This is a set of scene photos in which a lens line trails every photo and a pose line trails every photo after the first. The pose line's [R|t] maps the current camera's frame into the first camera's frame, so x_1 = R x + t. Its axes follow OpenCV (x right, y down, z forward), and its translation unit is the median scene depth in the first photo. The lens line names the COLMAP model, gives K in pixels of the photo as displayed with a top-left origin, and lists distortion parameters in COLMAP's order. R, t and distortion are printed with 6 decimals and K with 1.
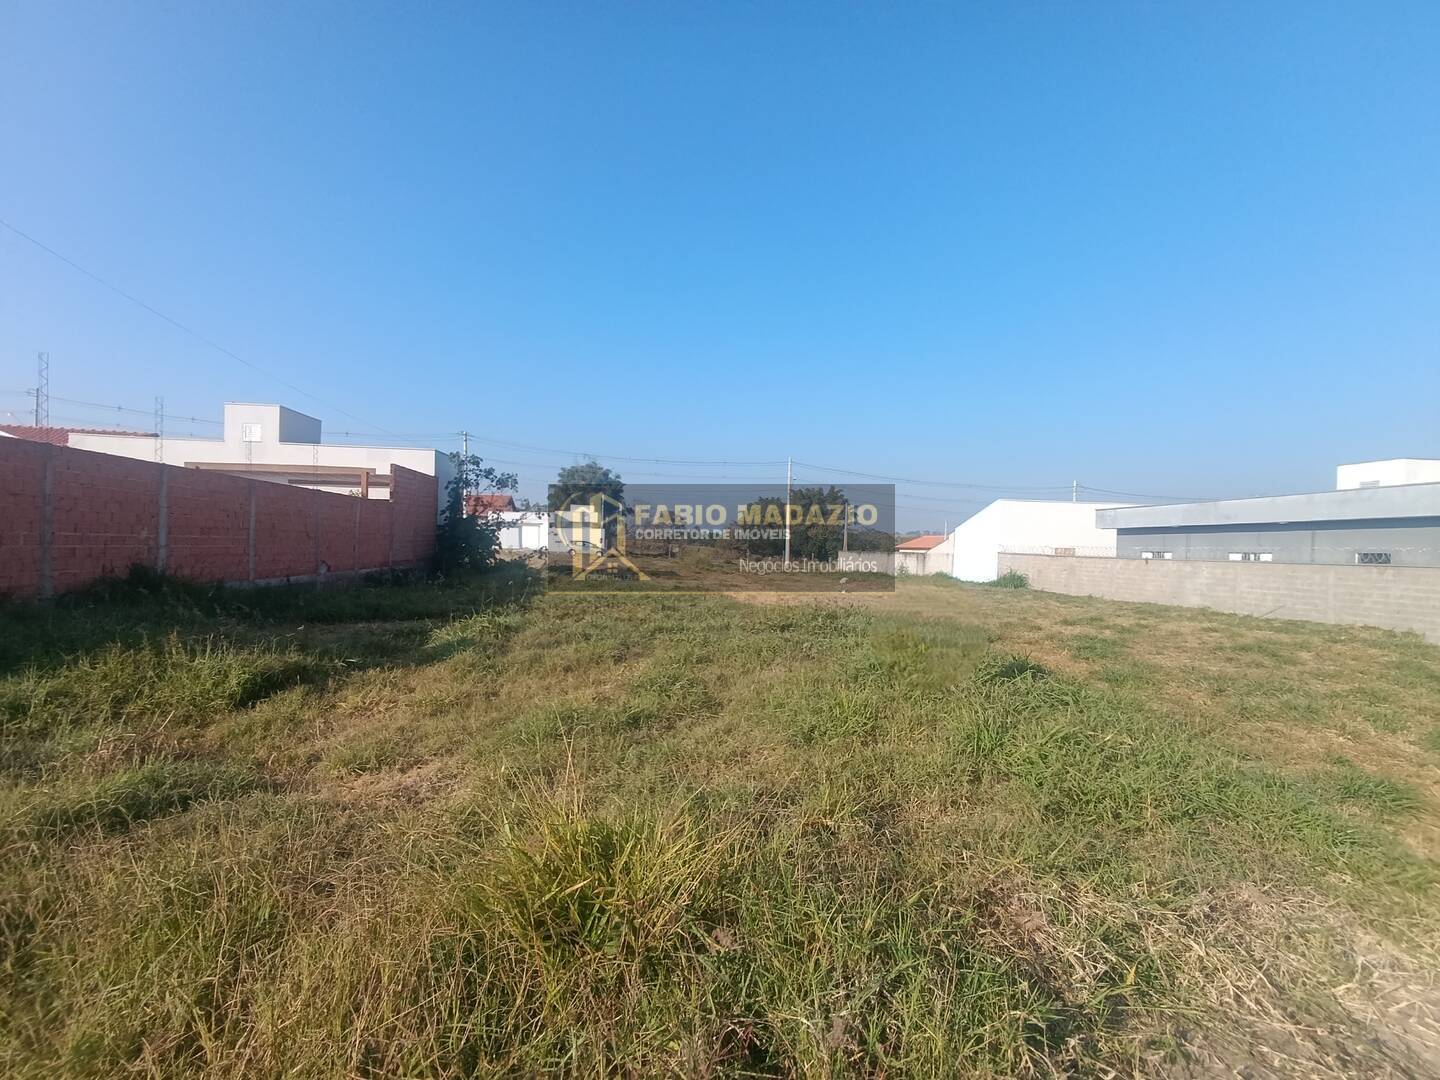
lens RADIAL K [[657.8, 0, 720.8], [0, 657.8, 538.8], [0, 0, 1]] dist [0.001369, 0.000485]
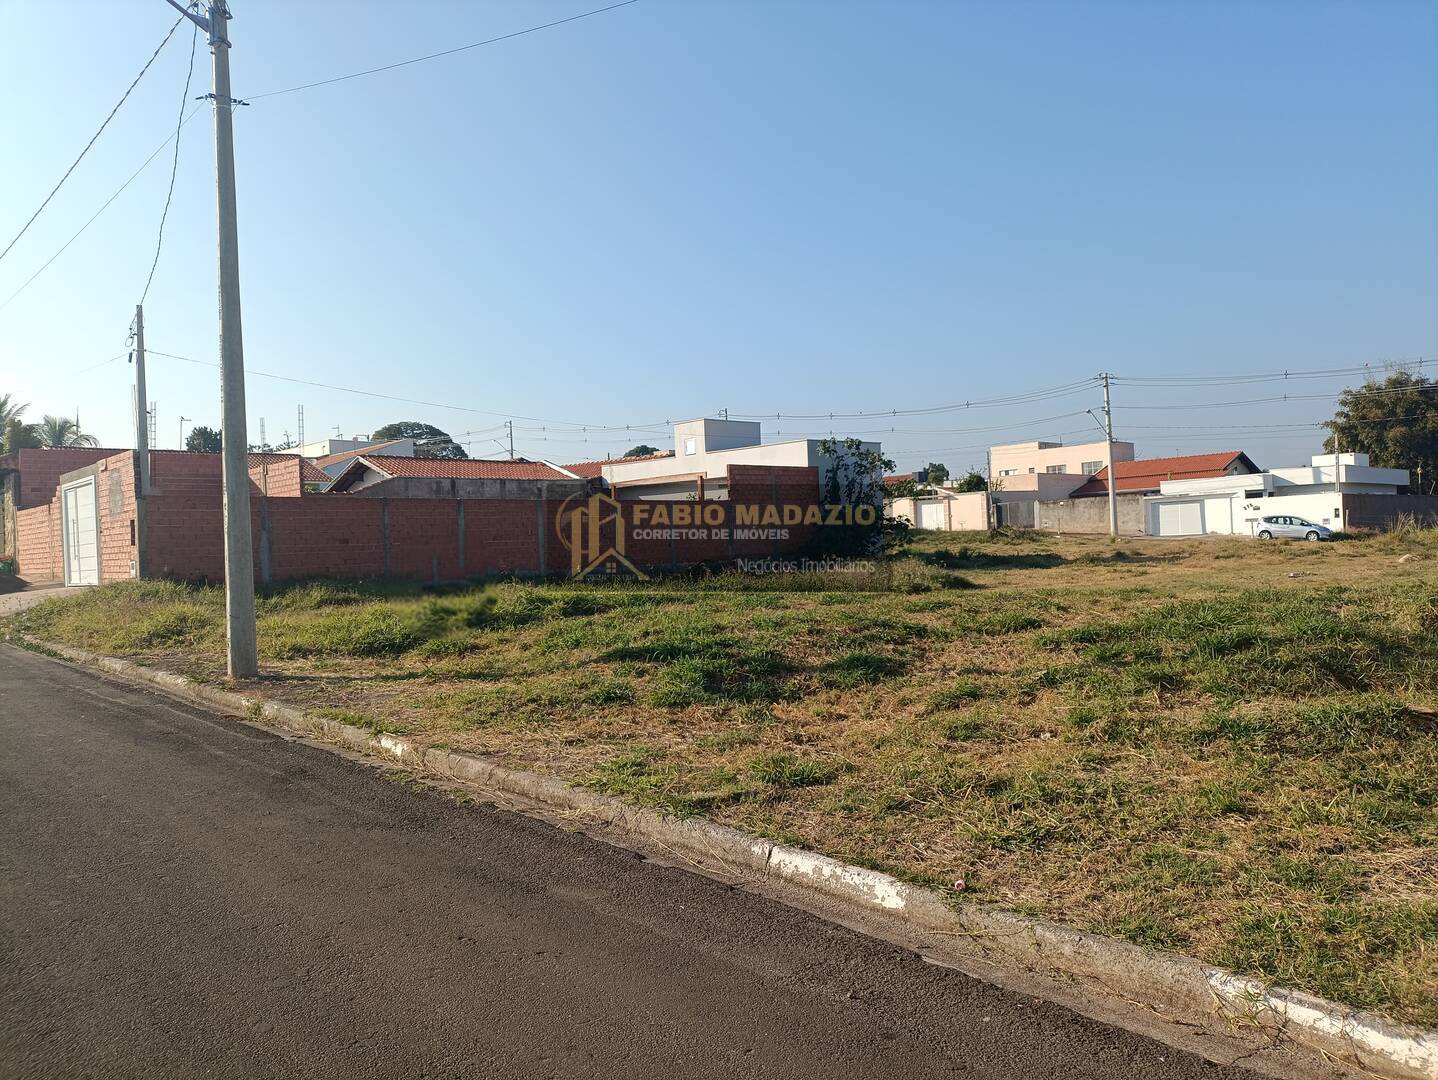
lens RADIAL K [[1042.6, 0, 732.3], [0, 1042.6, 543.5], [0, 0, 1]] dist [0.093839, -0.127291]
pose [[0.604562, -0.050534, -0.794954, 2.608777], [0.061783, 0.997954, -0.016453, 0.130988], [0.794159, -0.039168, 0.606447, -0.109506]]
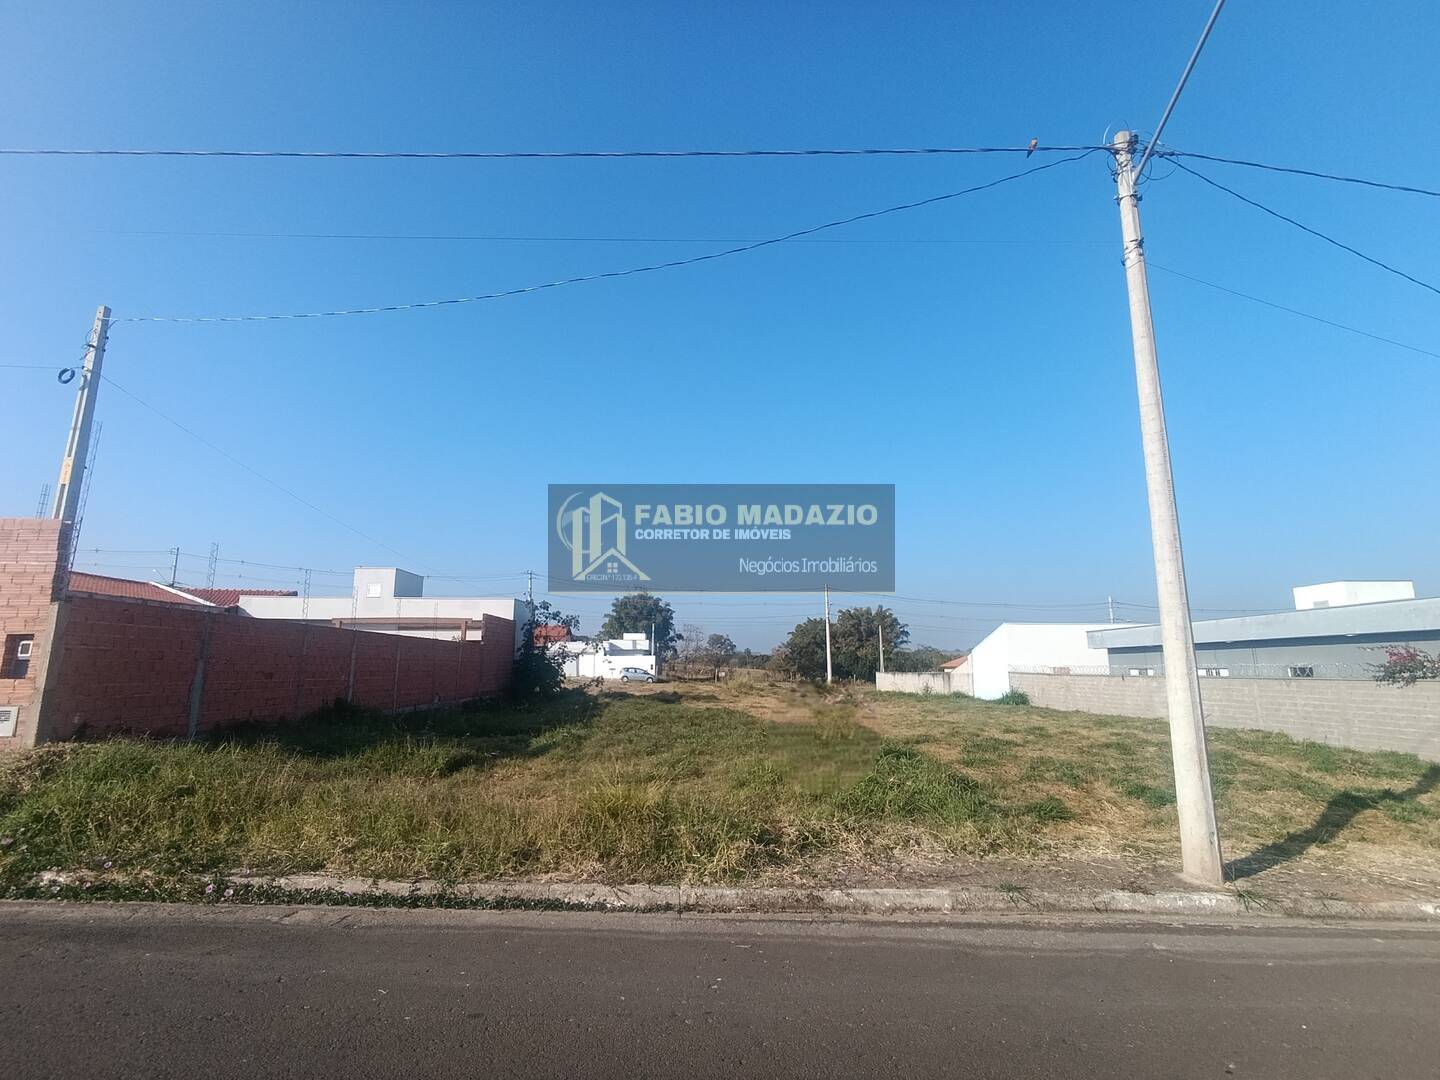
lens RADIAL K [[657.8, 0, 717.1], [0, 657.8, 556.3], [0, 0, 1]] dist [0.001369, 0.000485]
pose [[0.996011, -0.037498, -0.080969, 0.167048], [0.024321, 0.987142, -0.157984, -0.034705], [0.085852, 0.155384, 0.984117, -0.684354]]
